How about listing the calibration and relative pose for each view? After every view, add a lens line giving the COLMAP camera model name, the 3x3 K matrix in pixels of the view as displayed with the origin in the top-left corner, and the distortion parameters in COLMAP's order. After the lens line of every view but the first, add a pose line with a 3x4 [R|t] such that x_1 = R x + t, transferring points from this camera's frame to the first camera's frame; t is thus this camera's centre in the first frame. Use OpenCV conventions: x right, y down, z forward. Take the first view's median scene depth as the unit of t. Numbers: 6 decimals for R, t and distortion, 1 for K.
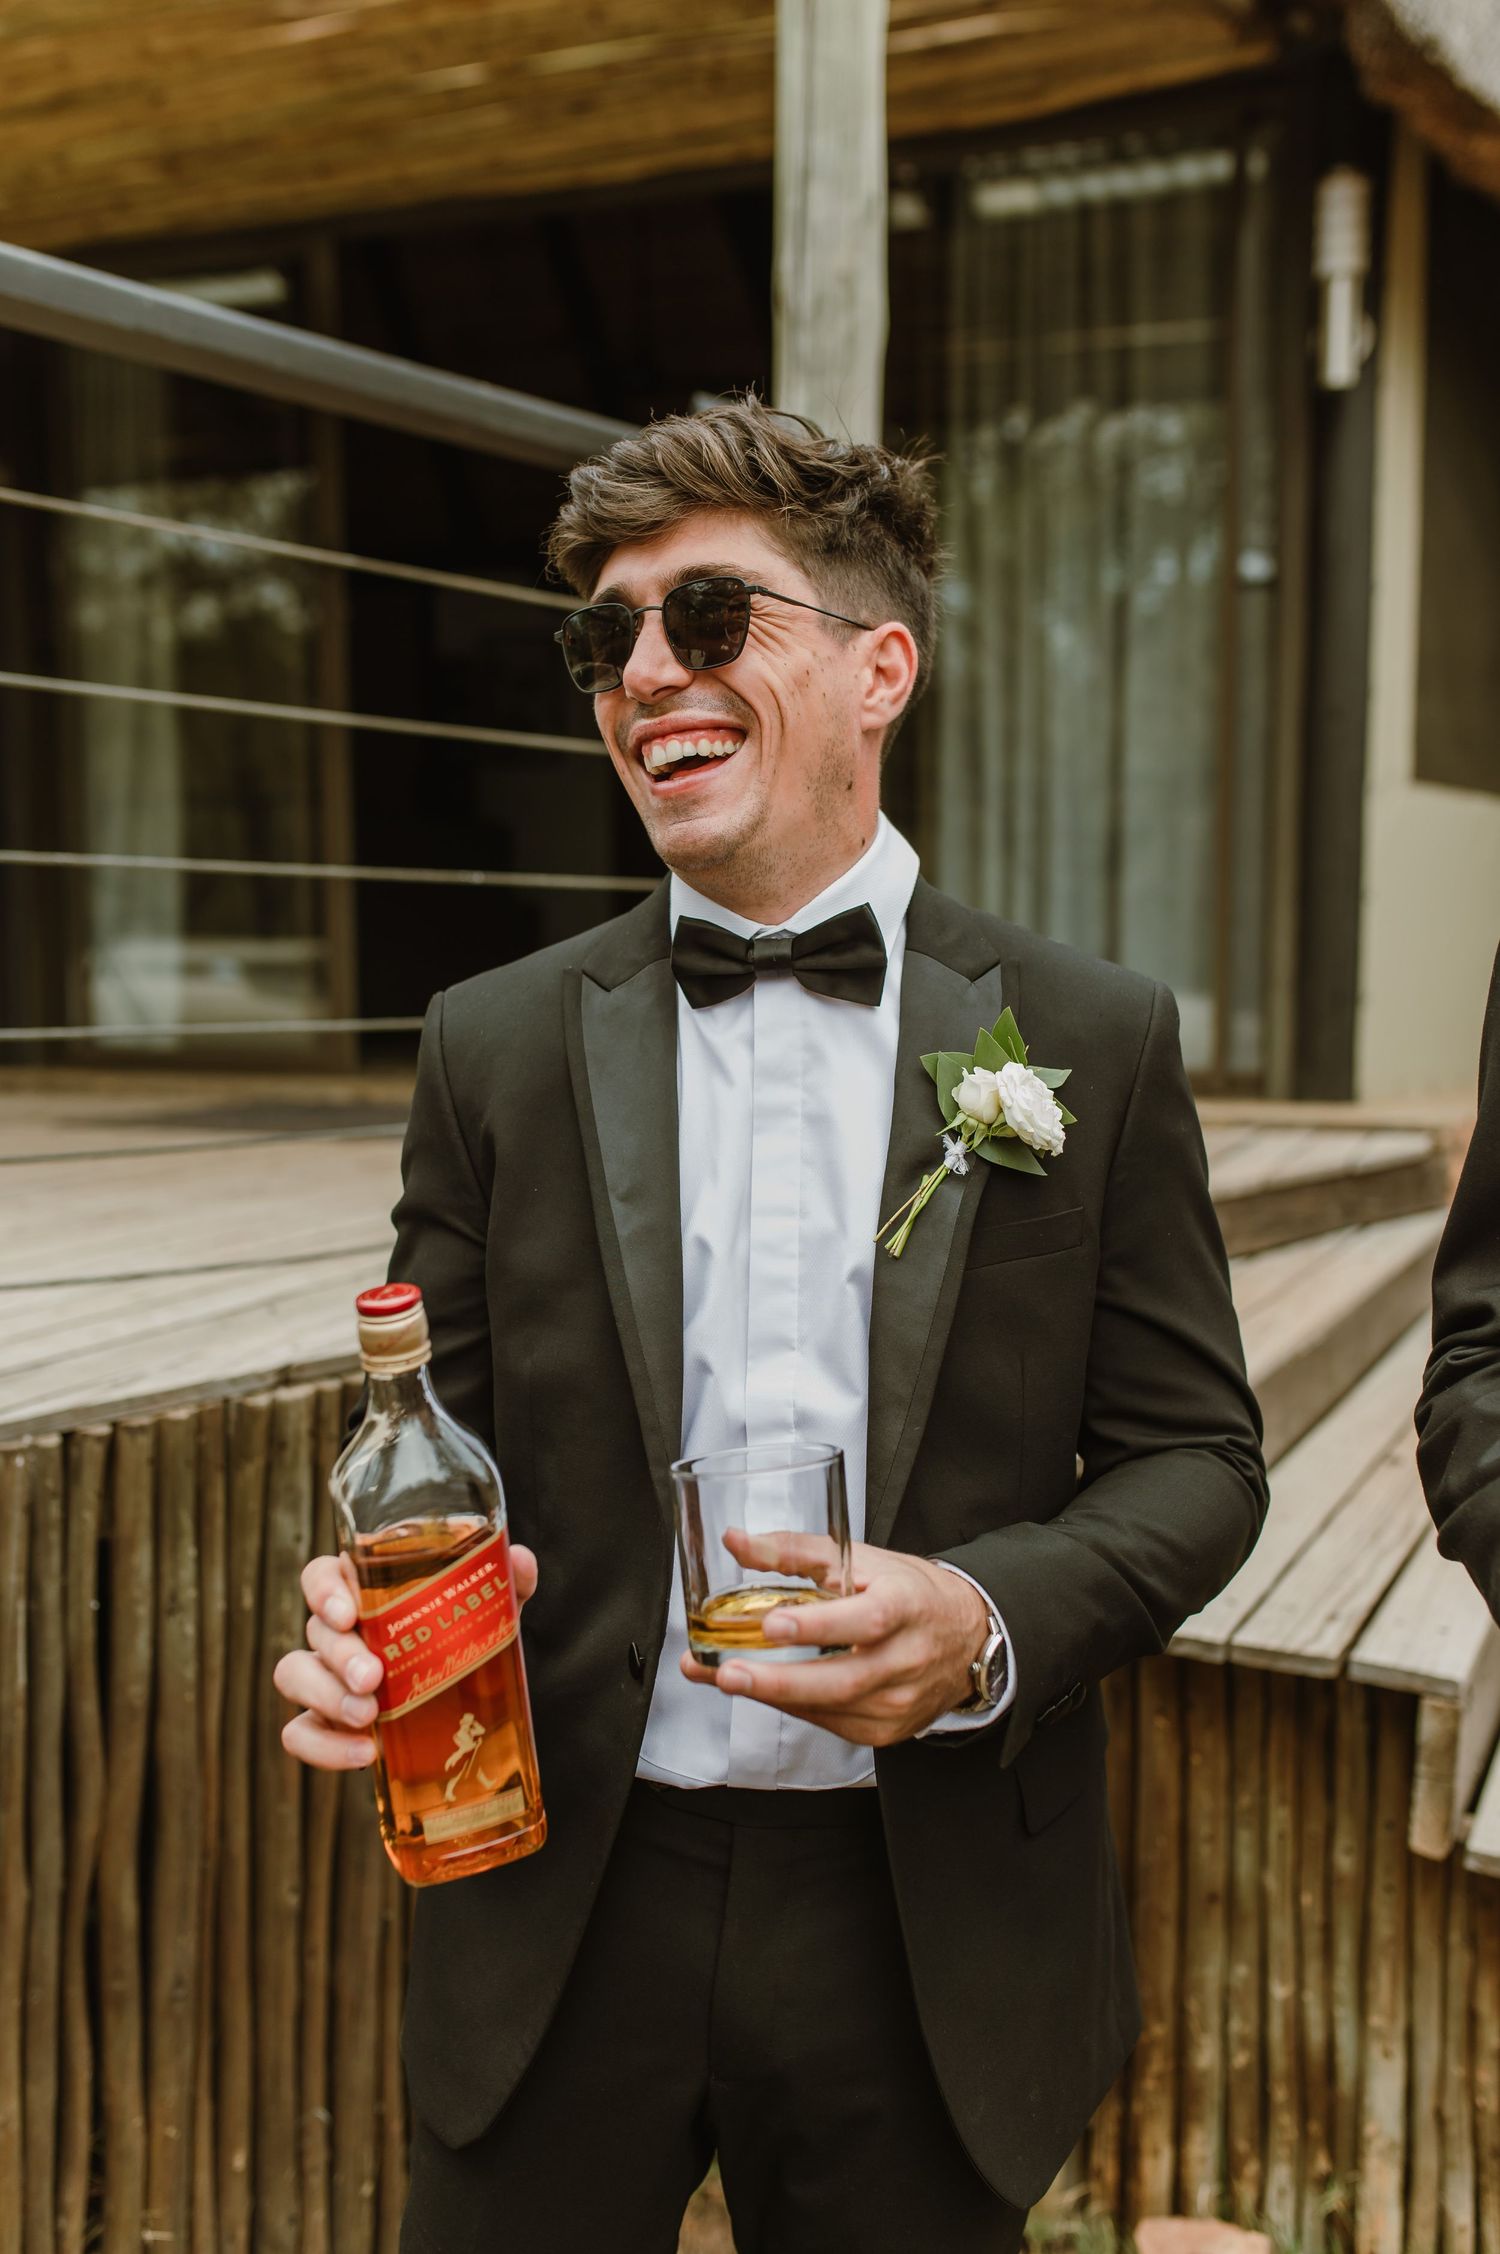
lens RADIAL K [[2165.1, 0, 760.0], [0, 2165.1, 1129.4], [0, 0, 1]] dist [0.032143, 0.000000]
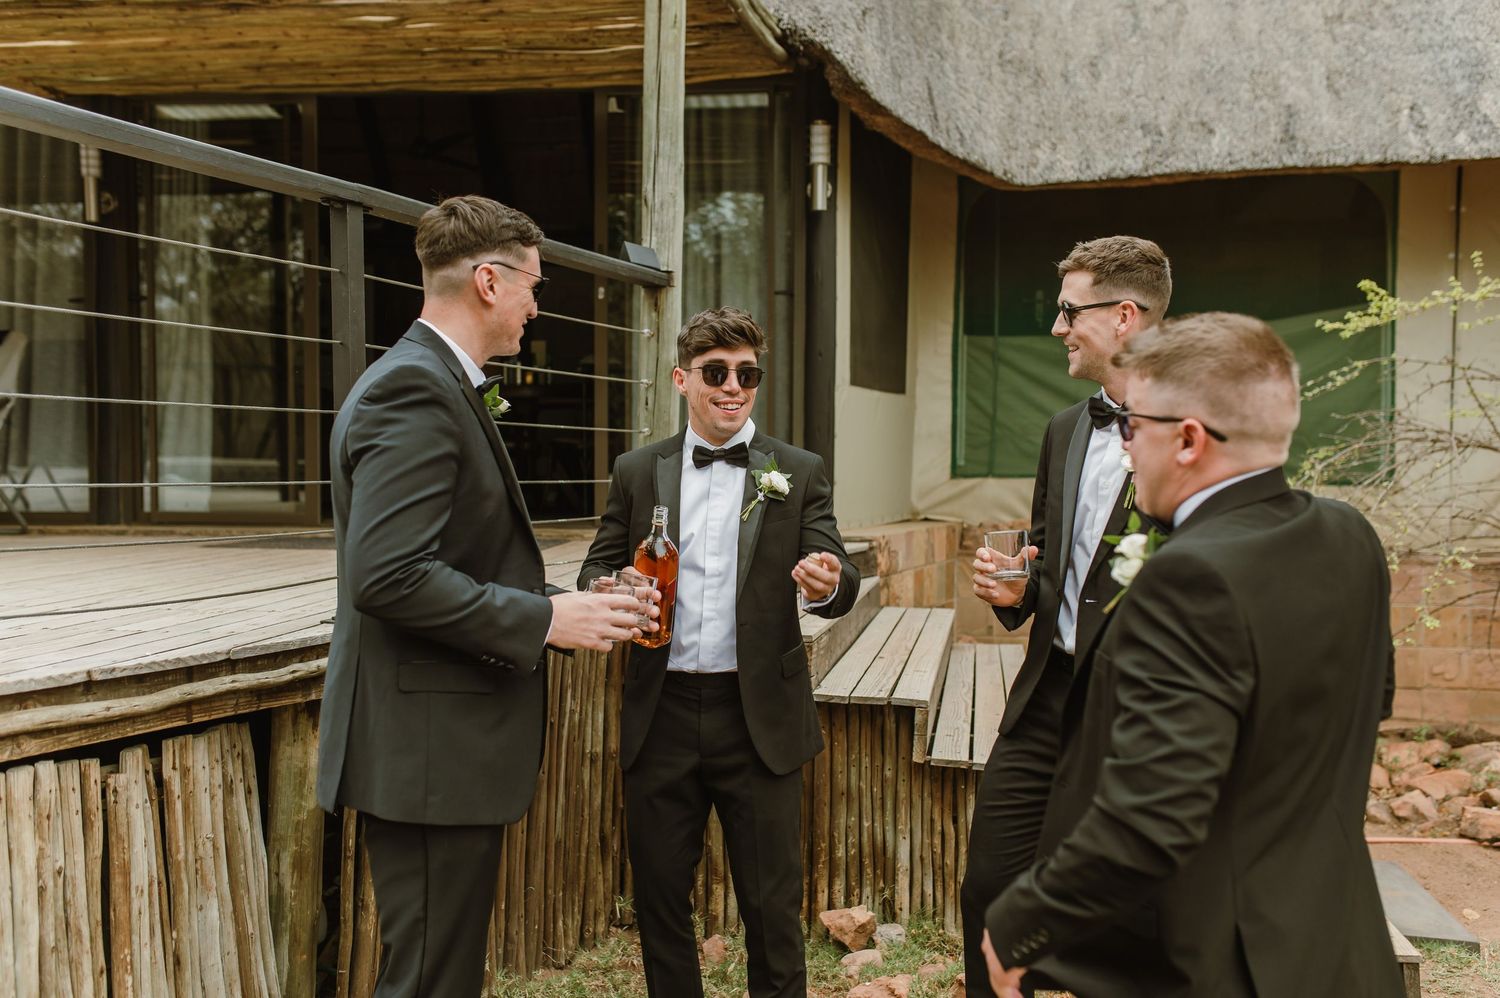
lens RADIAL K [[1440.9, 0, 757.9], [0, 1440.9, 497.8], [0, 0, 1]] dist [0.032143, 0.000000]
pose [[0.961867, -0.001655, 0.273513, -0.403846], [0.019313, 0.997897, -0.061882, 0.087367], [-0.272835, 0.064805, 0.959876, -0.775478]]
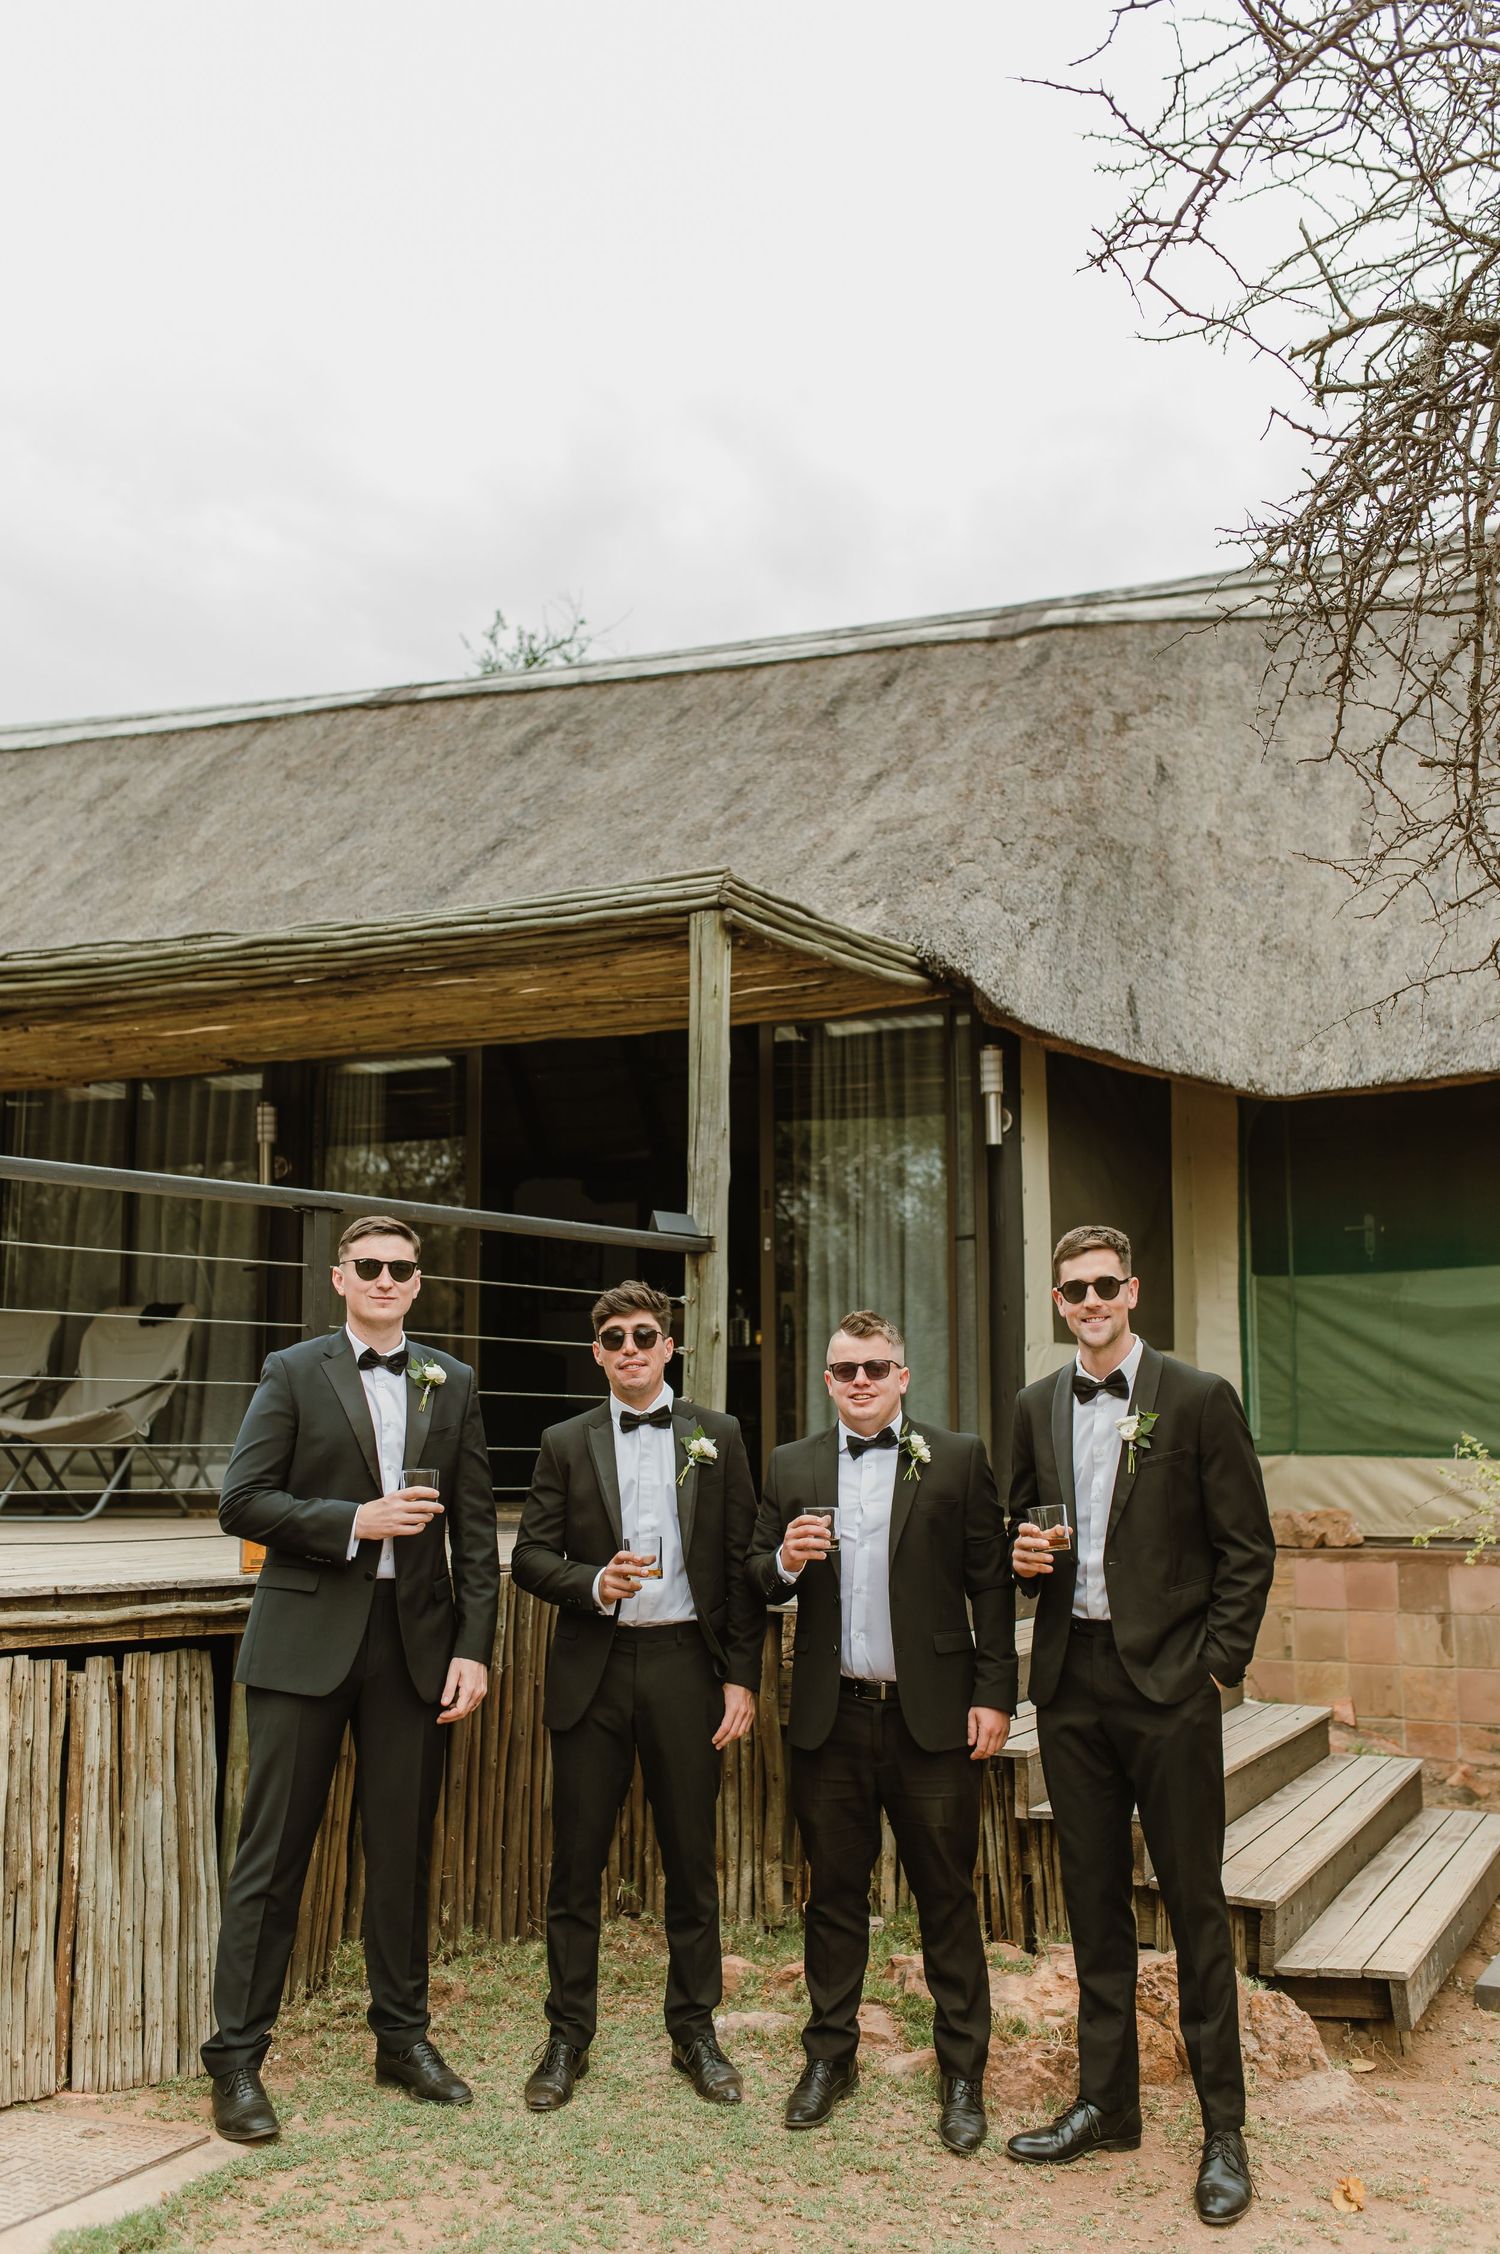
lens RADIAL K [[2165.1, 0, 753.1], [0, 2165.1, 1129.3], [0, 0, 1]] dist [0.032143, 0.000000]
pose [[0.999901, -0.001626, -0.013992, 0.149072], [-0.001699, 0.972137, -0.234406, 0.206882], [0.013984, 0.234407, 0.972038, -1.808965]]
